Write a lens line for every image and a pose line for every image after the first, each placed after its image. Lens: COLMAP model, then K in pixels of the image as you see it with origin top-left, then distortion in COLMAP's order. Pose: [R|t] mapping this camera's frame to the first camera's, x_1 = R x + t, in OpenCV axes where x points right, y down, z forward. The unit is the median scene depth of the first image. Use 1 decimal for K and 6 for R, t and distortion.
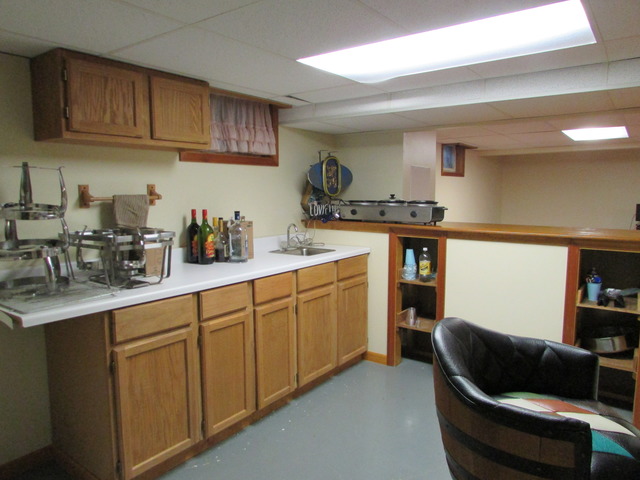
lens RADIAL K [[454.8, 0, 317.1], [0, 454.8, 239.6], [0, 0, 1]] dist [-0.026681, 0.004966]
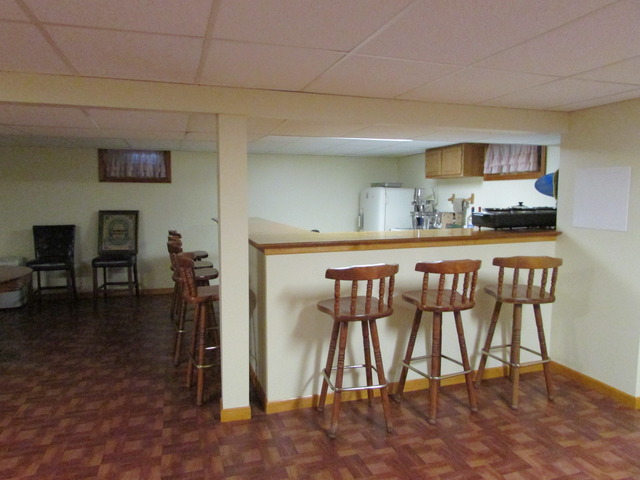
lens RADIAL K [[454.8, 0, 317.1], [0, 454.8, 239.6], [0, 0, 1]] dist [-0.026681, 0.004966]
pose [[-0.585396, 0.086058, -0.806167, 1.649802], [-0.084592, 0.982440, 0.166302, -0.187396], [0.806322, 0.165548, -0.567837, 1.543667]]
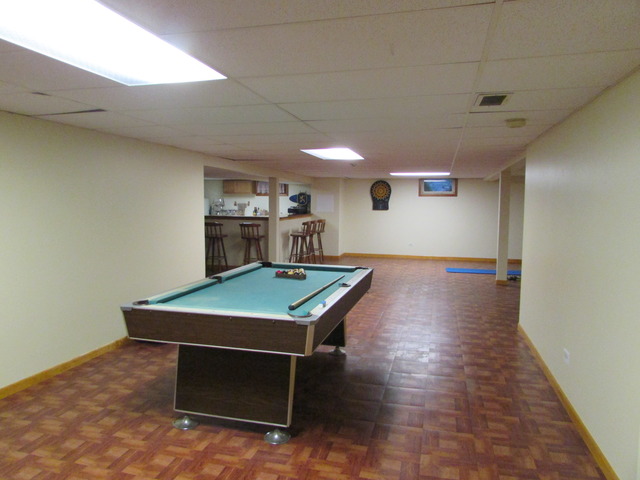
lens RADIAL K [[454.8, 0, 317.1], [0, 454.8, 239.6], [0, 0, 1]] dist [-0.026681, 0.004966]
pose [[0.375353, 0.078941, -0.923514, 4.016738], [-0.111263, 0.992999, 0.039659, 0.006396], [0.920180, 0.087867, 0.381508, -0.100868]]
